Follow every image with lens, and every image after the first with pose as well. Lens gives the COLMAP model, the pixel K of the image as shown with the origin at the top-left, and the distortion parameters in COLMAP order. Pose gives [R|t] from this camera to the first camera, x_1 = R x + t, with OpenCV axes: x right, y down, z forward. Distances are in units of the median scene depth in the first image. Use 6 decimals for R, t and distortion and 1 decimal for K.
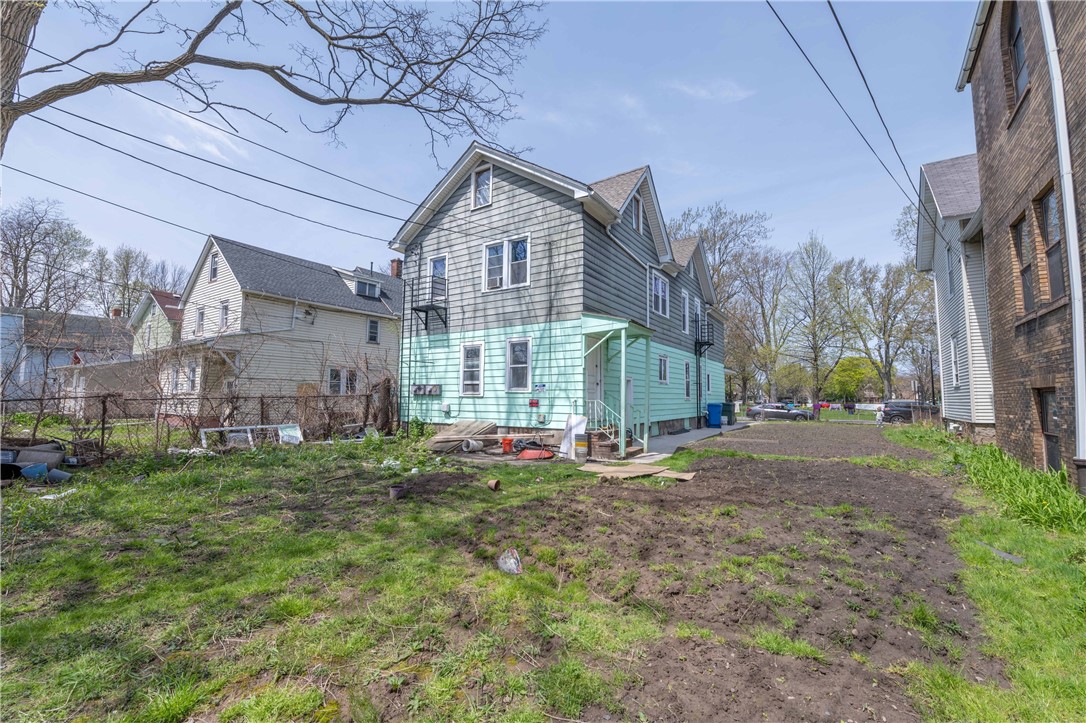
lens RADIAL K [[462.2, 0, 554.7], [0, 462.2, 362.7], [0, 0, 1]] dist [0.009341, -0.000338]
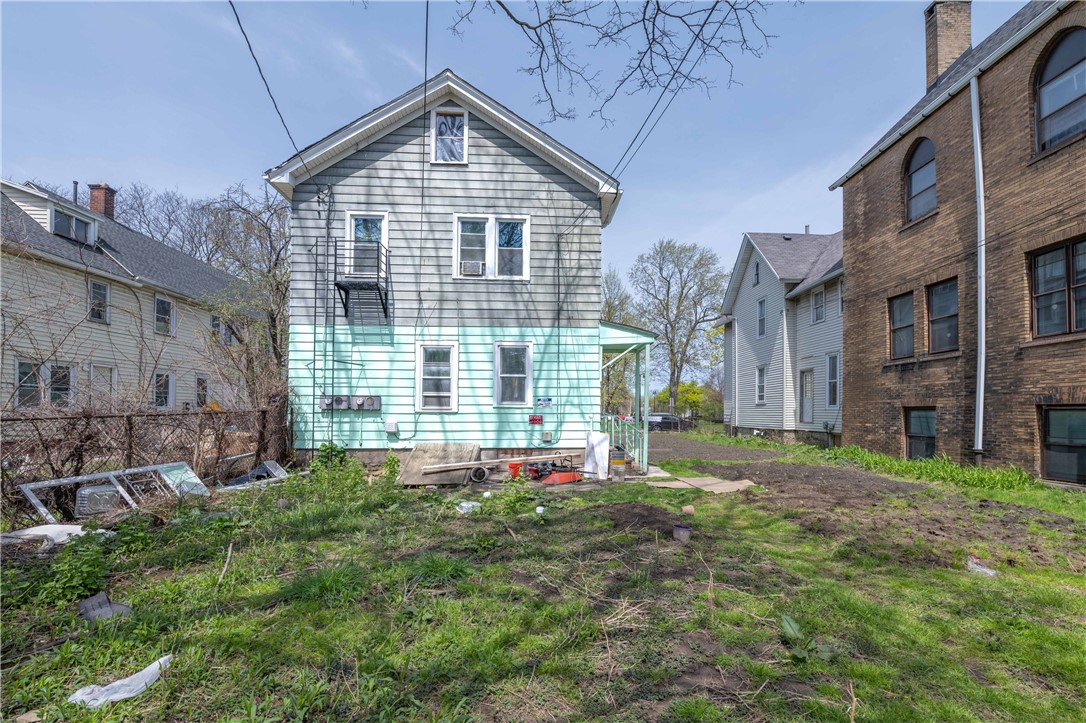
lens RADIAL K [[462.2, 0, 585.9], [0, 462.2, 411.2], [0, 0, 1]] dist [0.009341, -0.000338]
pose [[0.800539, -0.001514, 0.599279, -0.451217], [-0.044123, 0.997134, 0.061460, 0.012834], [-0.597654, -0.075643, 0.798178, 0.235845]]
